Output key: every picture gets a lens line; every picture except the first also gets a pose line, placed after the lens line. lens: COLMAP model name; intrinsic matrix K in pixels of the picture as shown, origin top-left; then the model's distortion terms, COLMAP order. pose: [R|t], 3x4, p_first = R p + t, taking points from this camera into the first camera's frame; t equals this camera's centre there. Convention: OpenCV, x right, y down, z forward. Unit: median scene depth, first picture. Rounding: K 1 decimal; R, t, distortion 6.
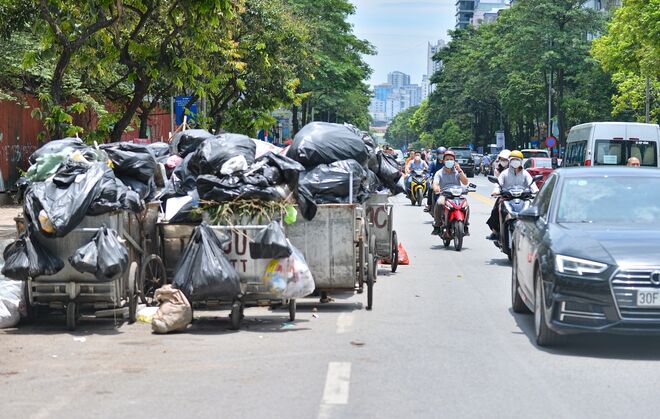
lens RADIAL K [[1546.1, 0, 329.4], [0, 1546.1, 208.8], [0, 0, 1]] dist [0.146257, 0.000000]
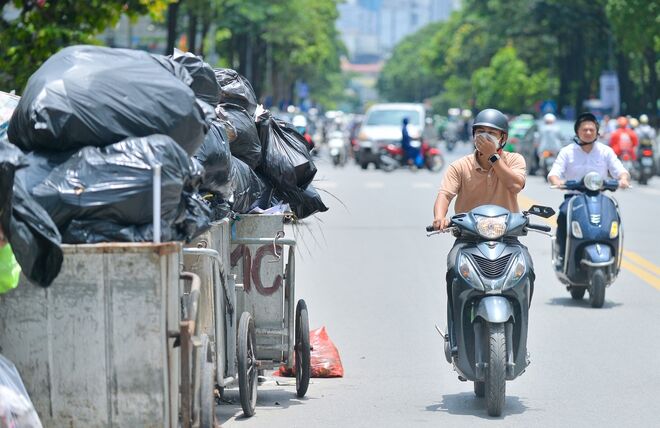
lens RADIAL K [[3098.1, 0, 330.2], [0, 3098.1, 214.2], [0, 0, 1]] dist [-0.042412, 0.000000]
pose [[0.999953, -0.005693, 0.007885, 0.053040], [0.005740, 0.999965, -0.006007, -0.005555], [-0.007851, 0.006052, 0.999951, 0.170368]]
